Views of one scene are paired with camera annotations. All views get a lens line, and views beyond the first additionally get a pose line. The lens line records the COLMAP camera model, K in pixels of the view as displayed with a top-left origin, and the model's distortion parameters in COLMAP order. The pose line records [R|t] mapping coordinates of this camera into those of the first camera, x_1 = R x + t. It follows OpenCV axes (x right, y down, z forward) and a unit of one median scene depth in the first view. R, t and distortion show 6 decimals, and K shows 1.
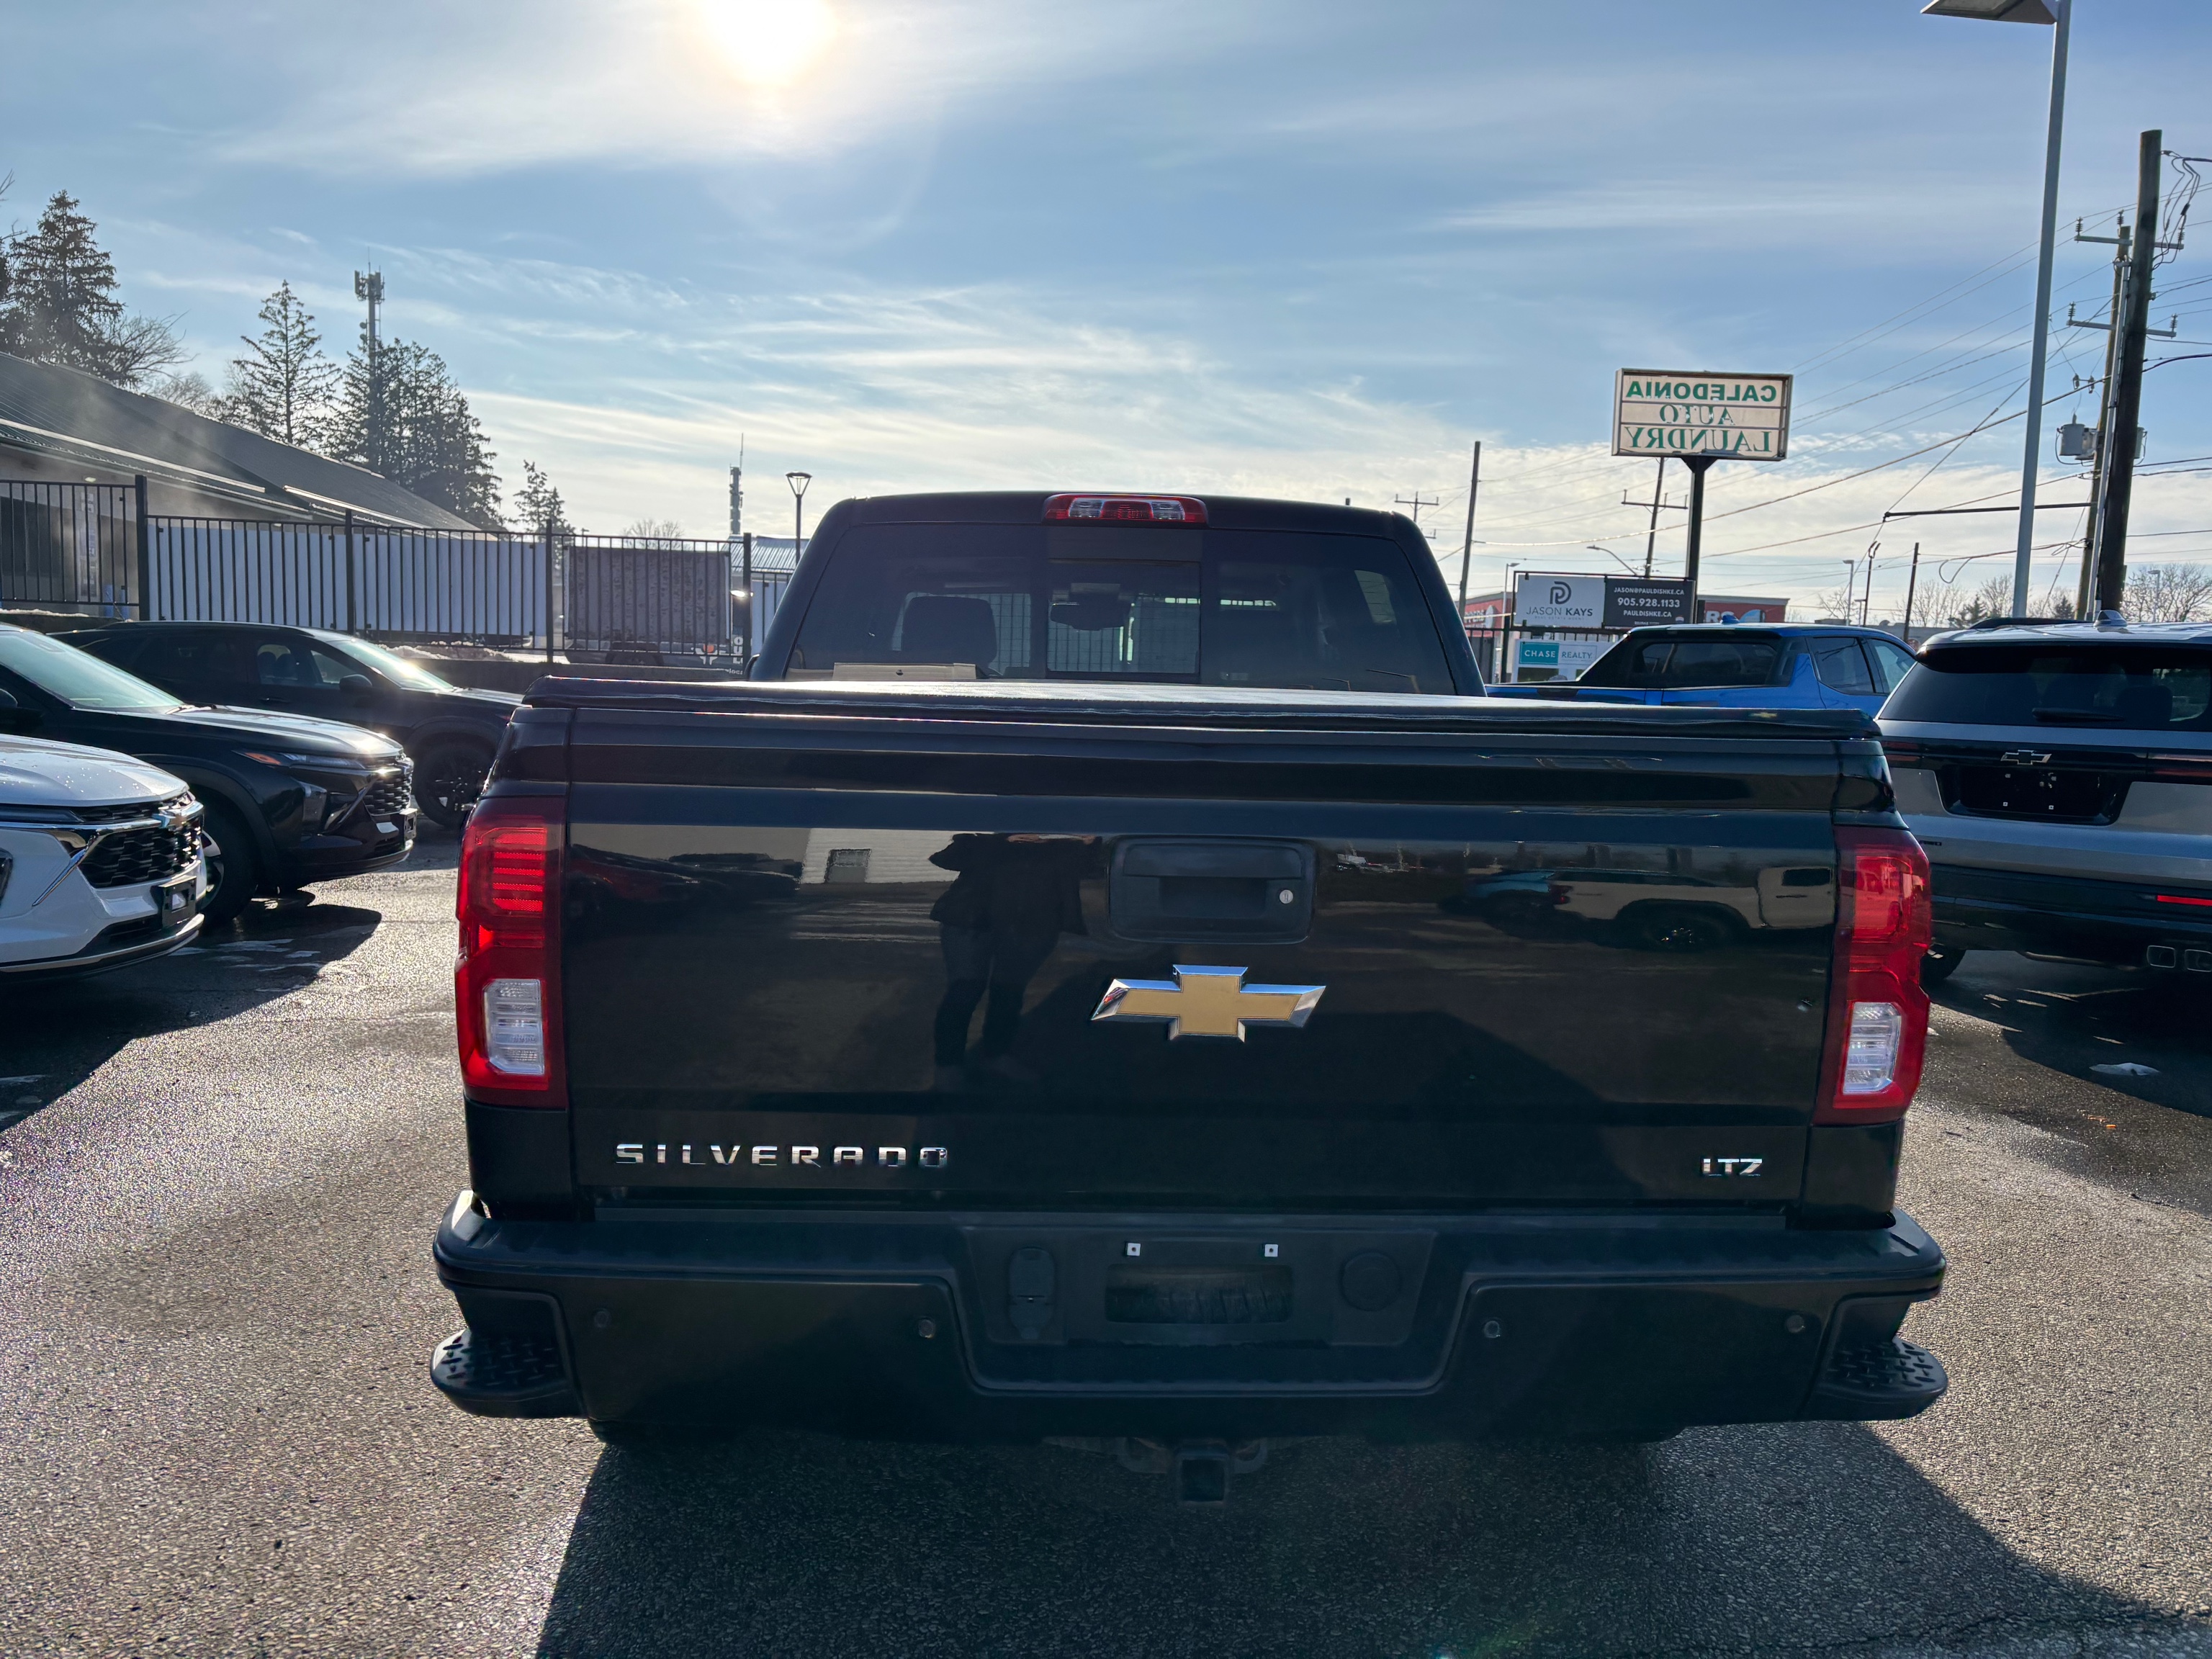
lens RADIAL K [[1668.7, 0, 1100.4], [0, 1668.7, 827.0], [0, 0, 1]] dist [0.032006, -0.021191]
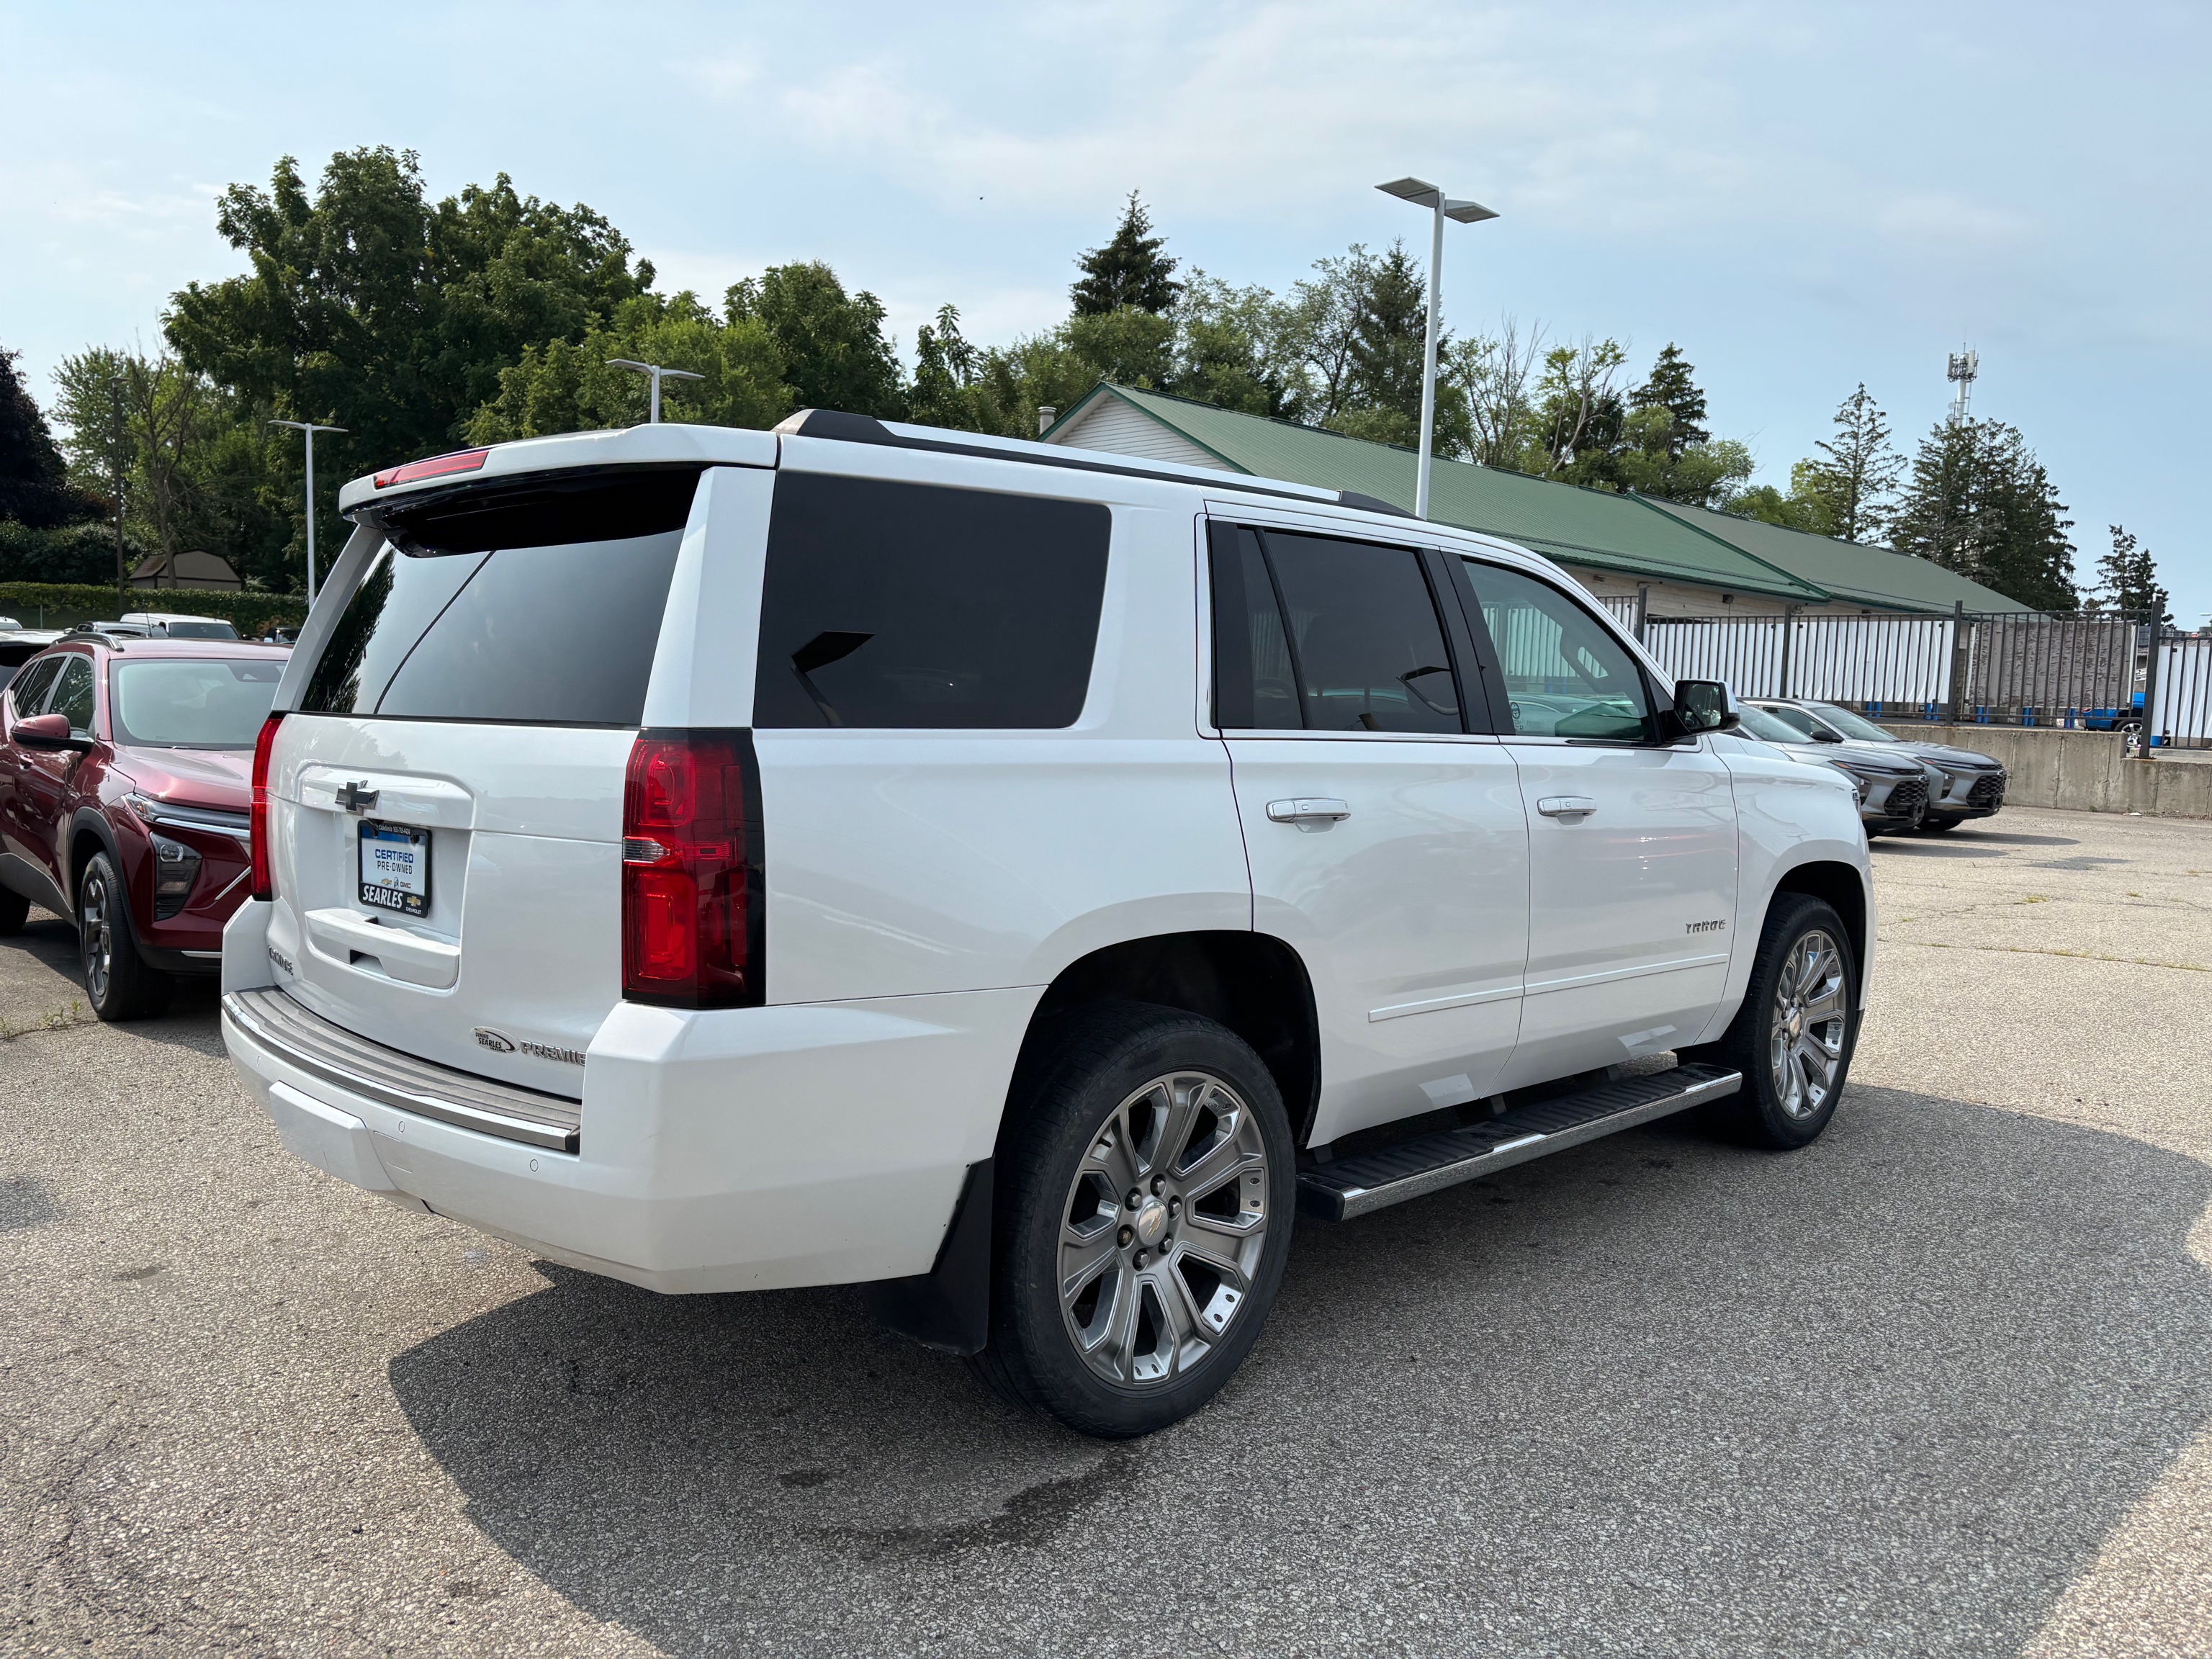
lens RADIAL K [[1668.7, 0, 1076.2], [0, 1668.7, 832.4], [0, 0, 1]] dist [0.032006, -0.021191]
pose [[0.628471, 0.049596, -0.776250, 0.076500], [-0.082969, 0.996546, -0.003503, 0.010925], [0.773395, 0.066607, 0.630415, -0.071128]]
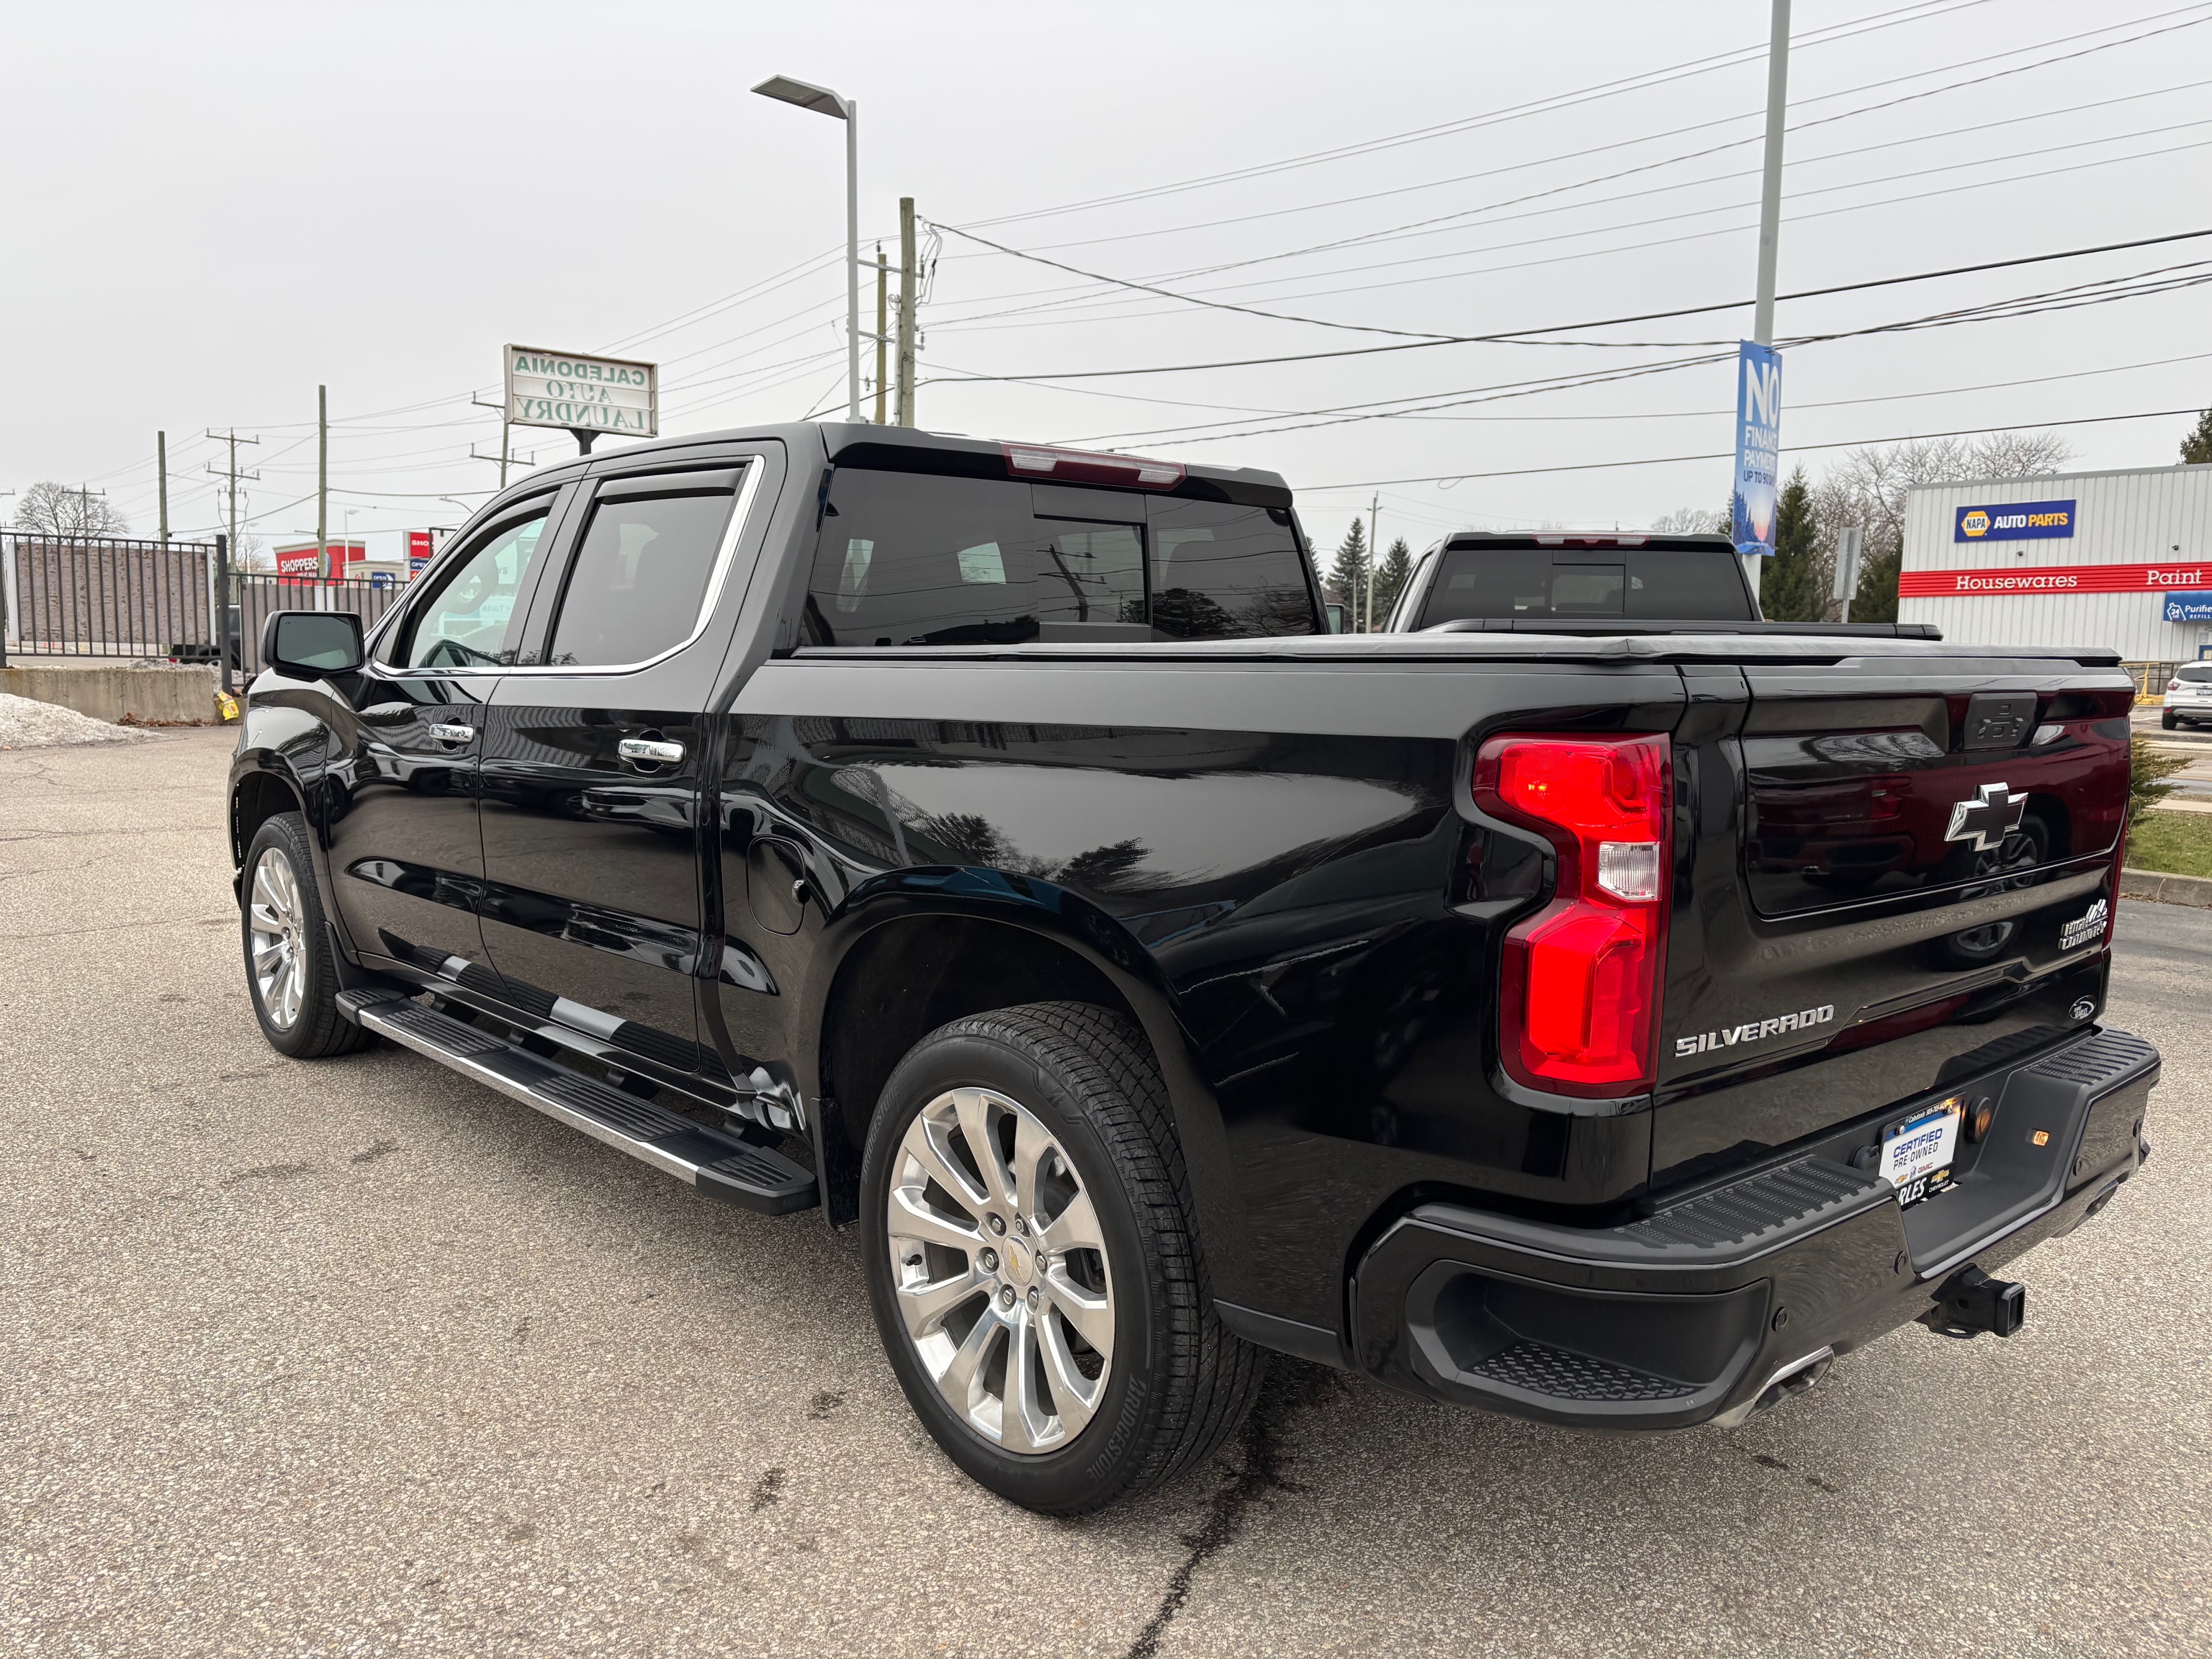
lens RADIAL K [[1668.7, 0, 1081.4], [0, 1668.7, 835.9], [0, 0, 1]] dist [0.032006, -0.021191]
pose [[0.793079, -0.084462, 0.603234, -0.035801], [0.063984, 0.996412, 0.055392, 0.004053], [-0.605748, -0.005333, 0.795638, -0.042973]]
